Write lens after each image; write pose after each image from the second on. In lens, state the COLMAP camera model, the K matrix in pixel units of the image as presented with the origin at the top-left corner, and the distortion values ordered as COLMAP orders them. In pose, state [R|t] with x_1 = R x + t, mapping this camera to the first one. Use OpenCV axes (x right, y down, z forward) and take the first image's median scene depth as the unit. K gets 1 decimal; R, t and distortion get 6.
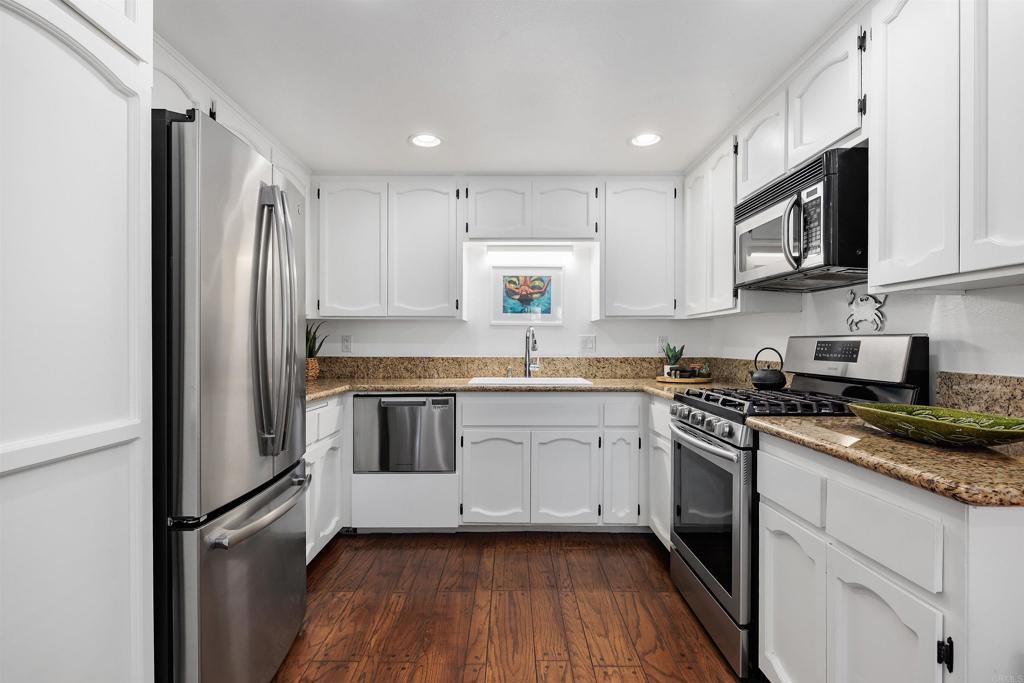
lens RADIAL K [[521.0, 0, 512.0], [0, 521.0, 341.5], [0, 0, 1]] dist [0.000930, -0.000133]
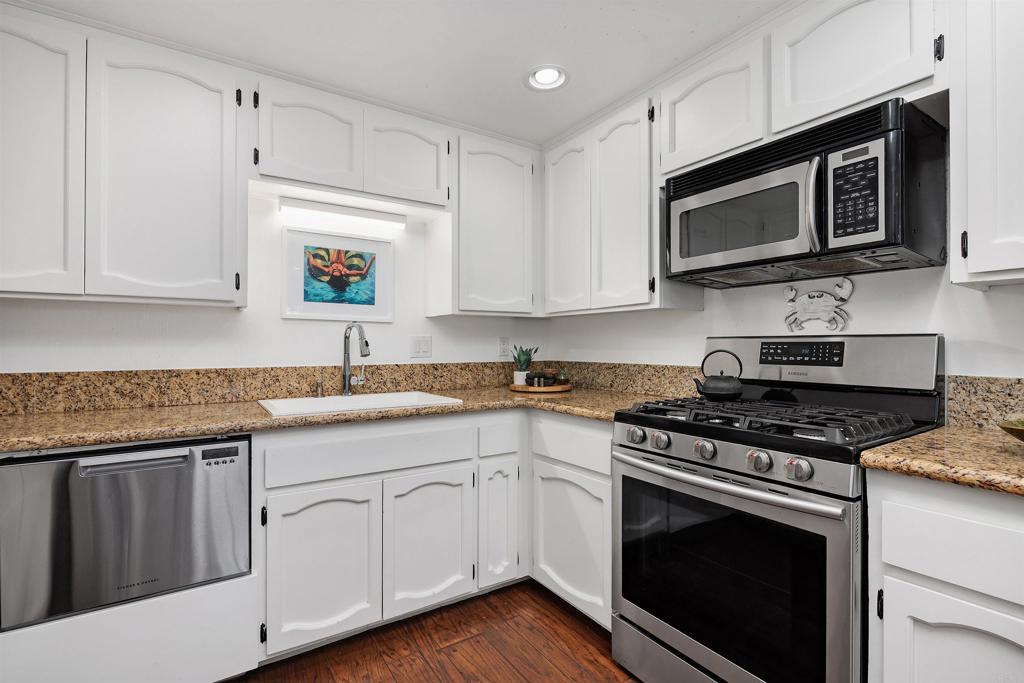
lens RADIAL K [[472.8, 0, 509.4], [0, 472.8, 343.8], [0, 0, 1]] dist [-0.004120, -0.000648]
pose [[0.839101, -0.001274, 0.543974, -0.138067], [0.001364, 0.999999, 0.000238, 0.000895], [-0.543974, 0.000543, 0.839102, 0.374863]]
